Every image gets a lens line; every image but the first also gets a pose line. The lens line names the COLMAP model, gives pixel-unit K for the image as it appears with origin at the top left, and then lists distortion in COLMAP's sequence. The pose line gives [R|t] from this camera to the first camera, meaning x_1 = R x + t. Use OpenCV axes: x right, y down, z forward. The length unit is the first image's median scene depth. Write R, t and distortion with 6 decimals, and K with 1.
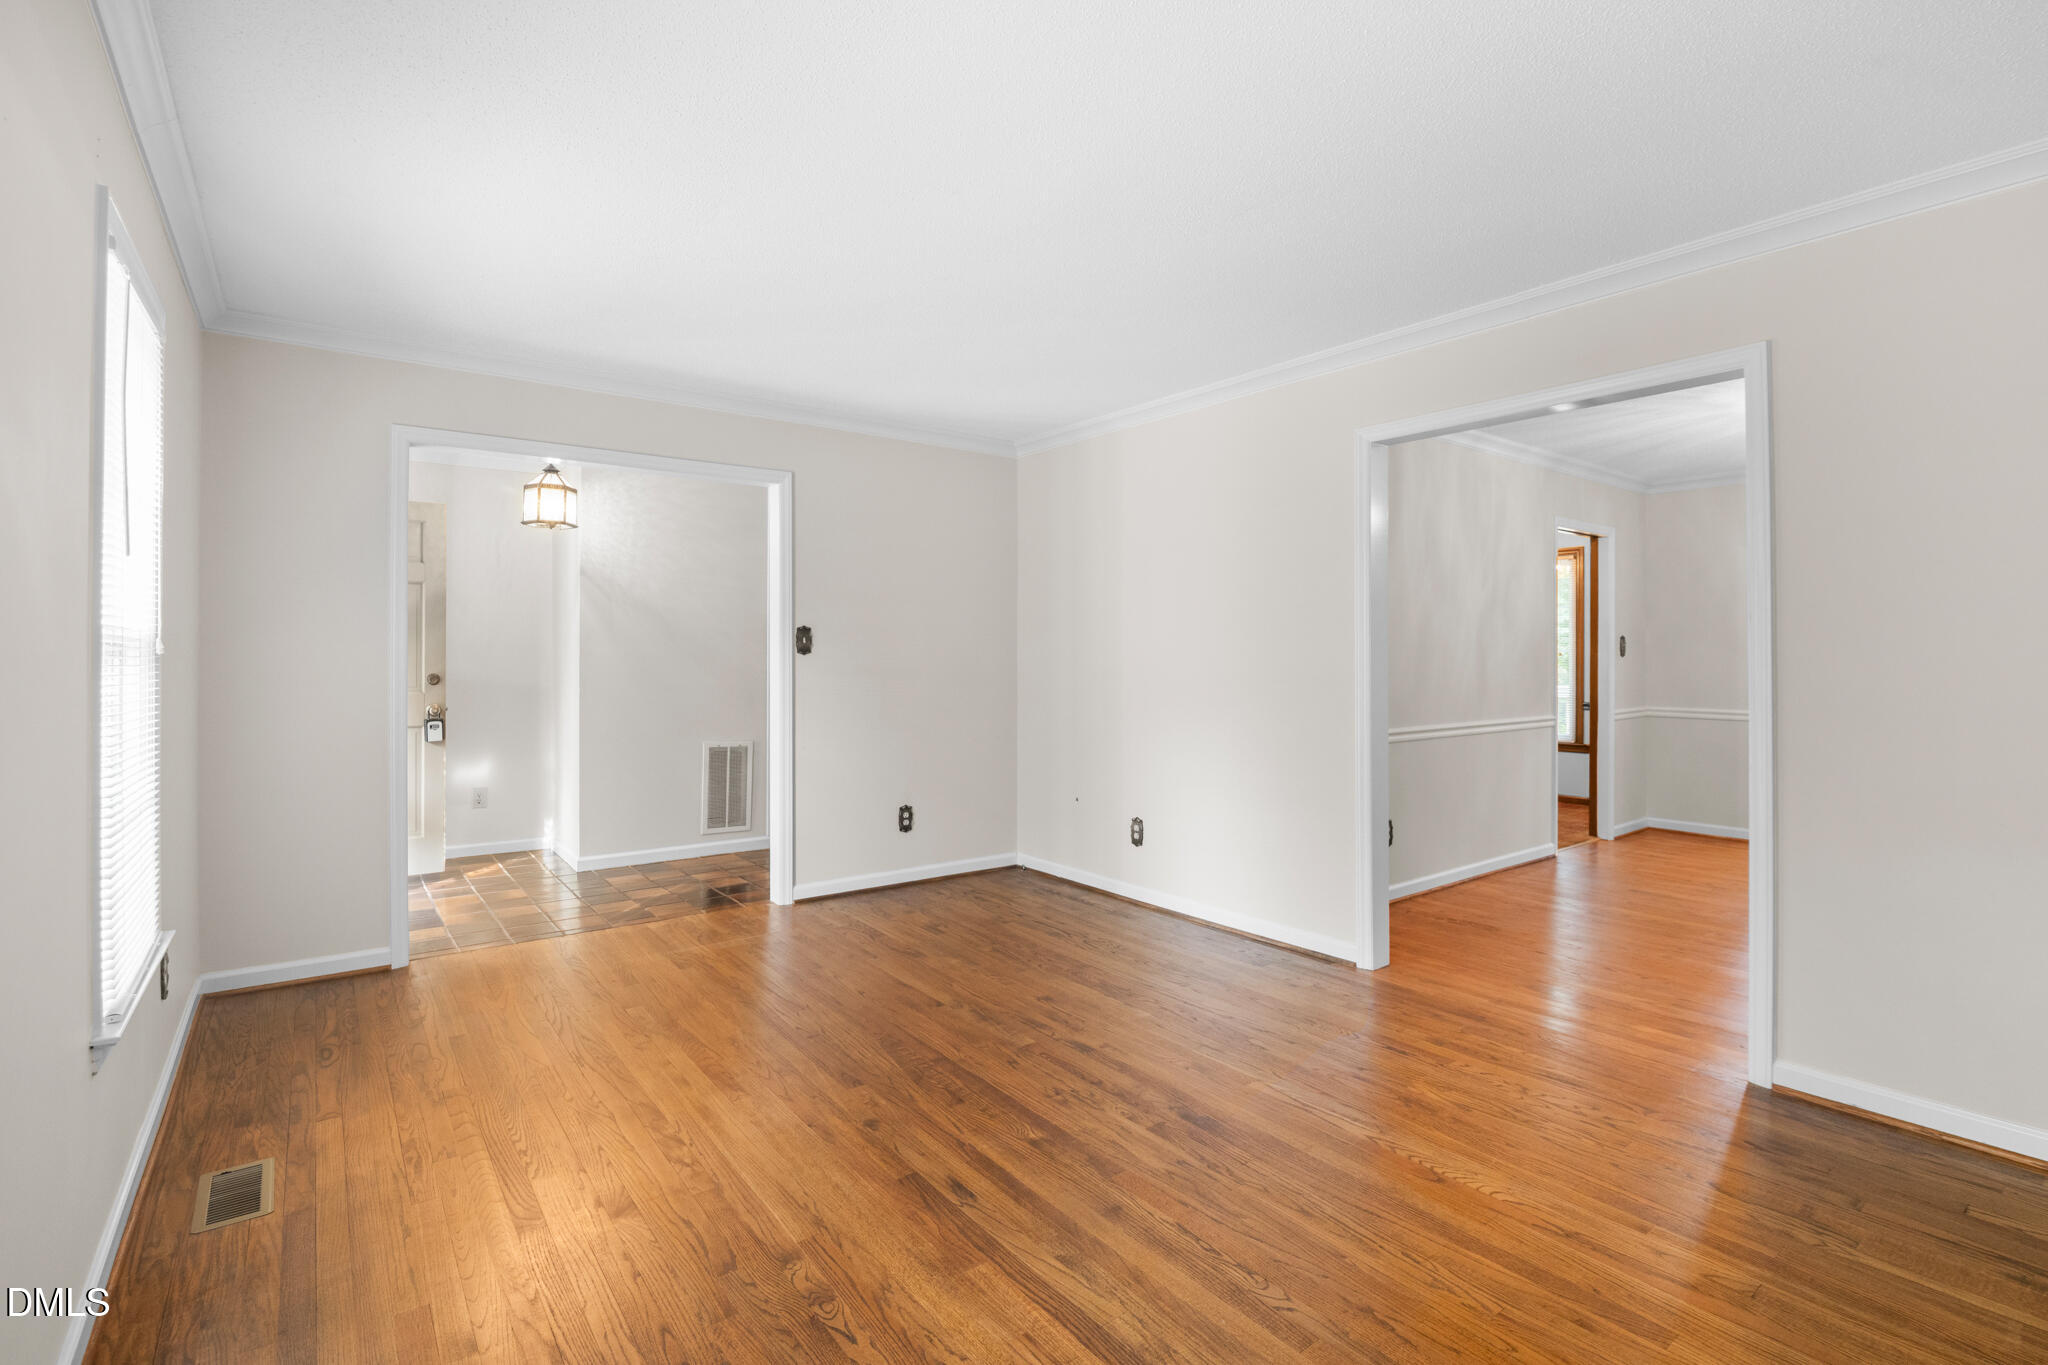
lens RADIAL K [[960.1, 0, 1033.7], [0, 960.1, 675.2], [0, 0, 1]] dist [-0.018721, 0.000659]
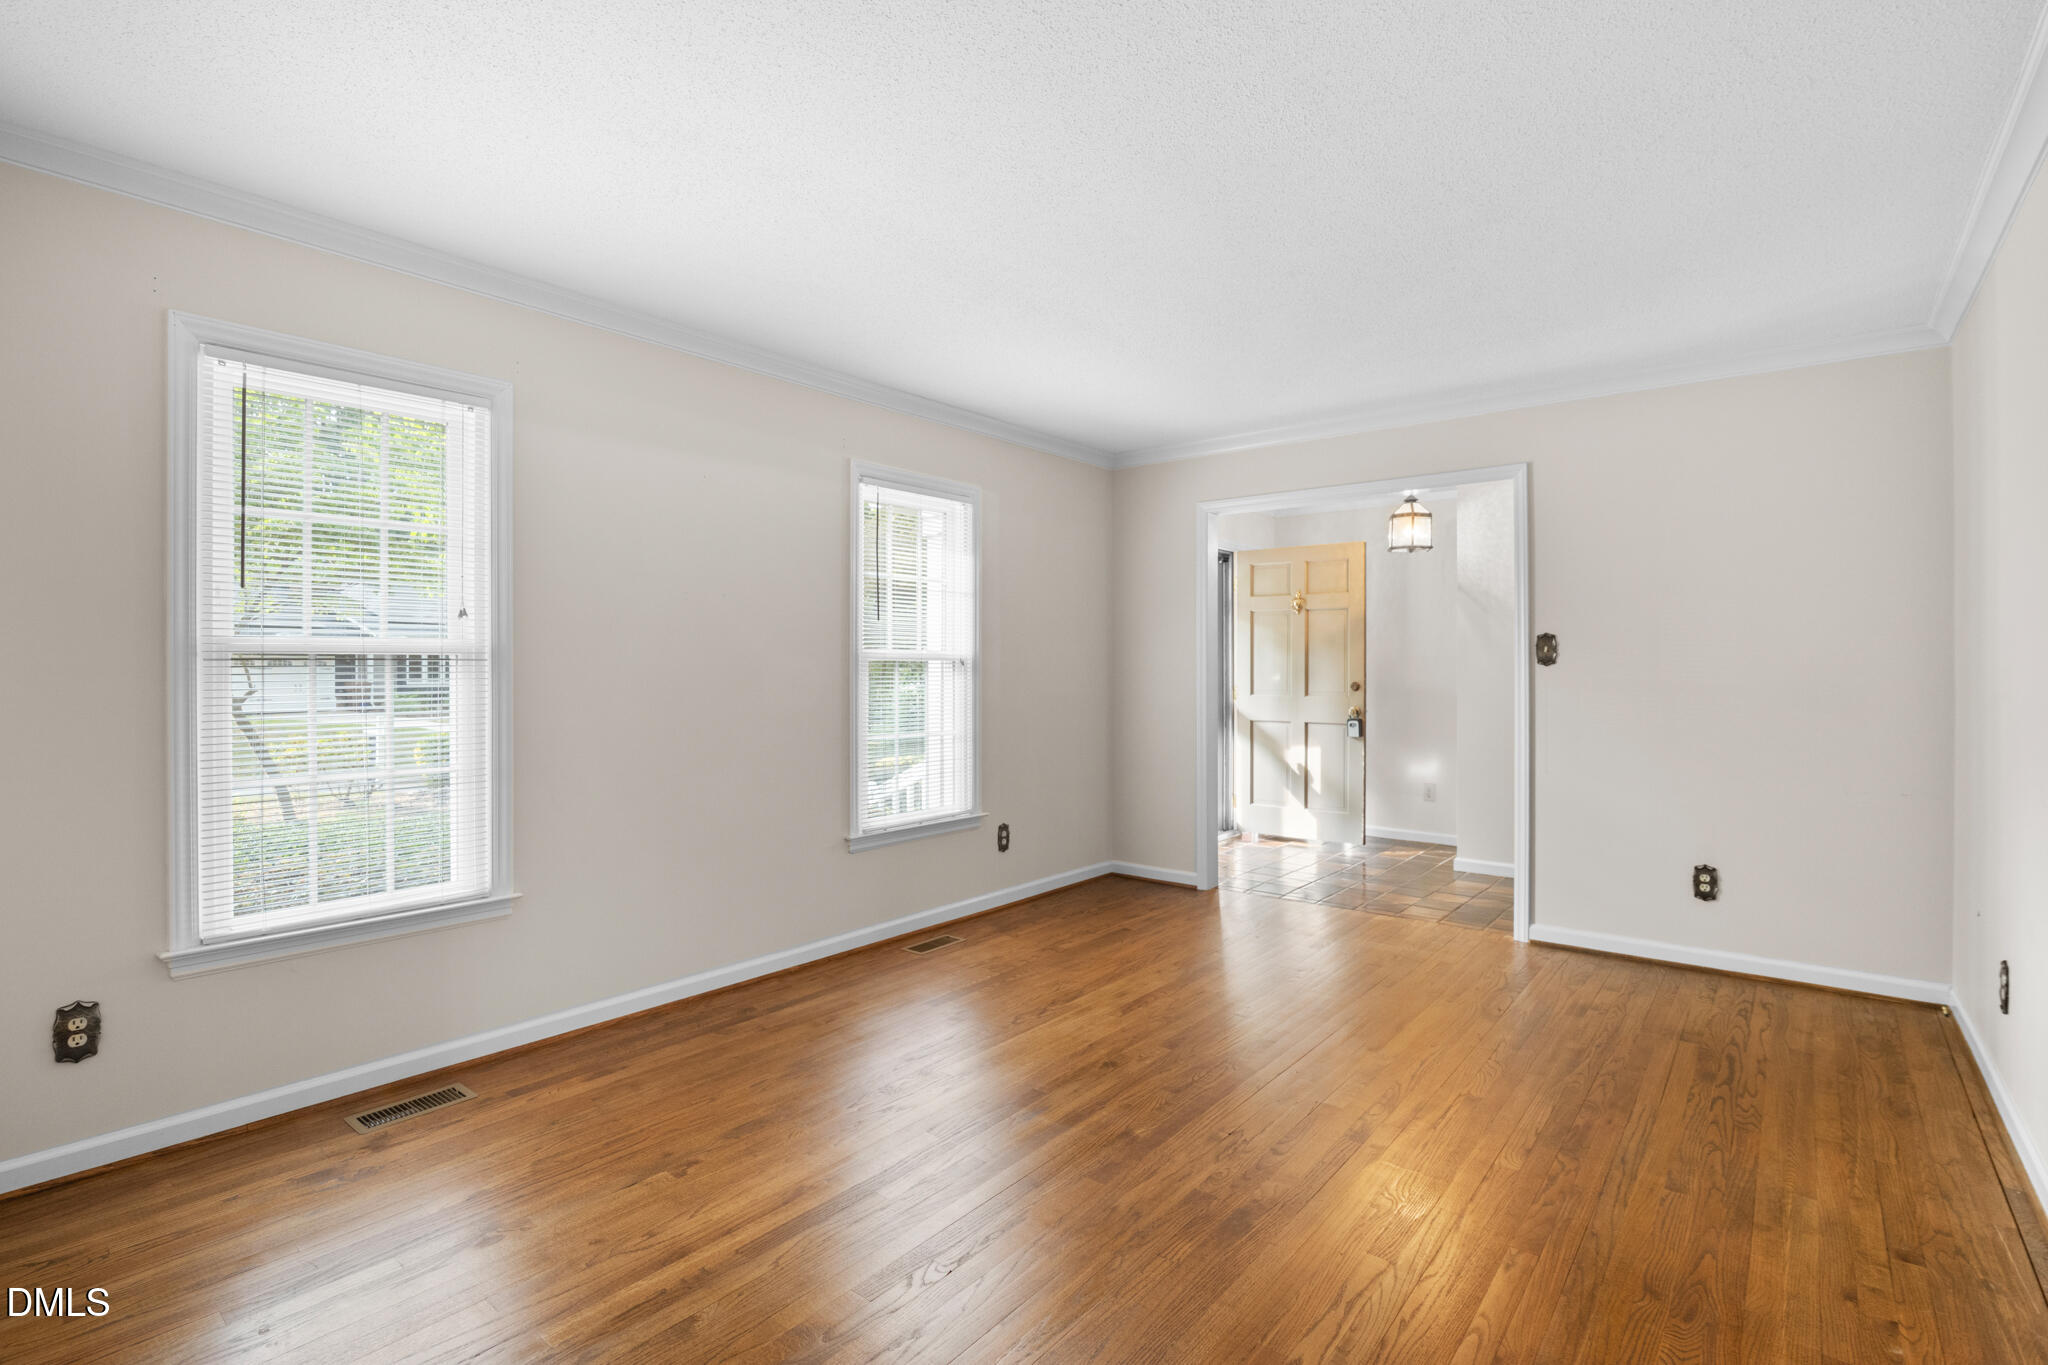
lens RADIAL K [[960.1, 0, 1035.5], [0, 960.1, 676.9], [0, 0, 1]] dist [-0.018721, 0.000659]
pose [[0.225859, 0.008809, -0.974120, 0.514908], [-0.019269, 0.999804, 0.004574, -0.006058], [0.973969, 0.017737, 0.225985, 0.344057]]
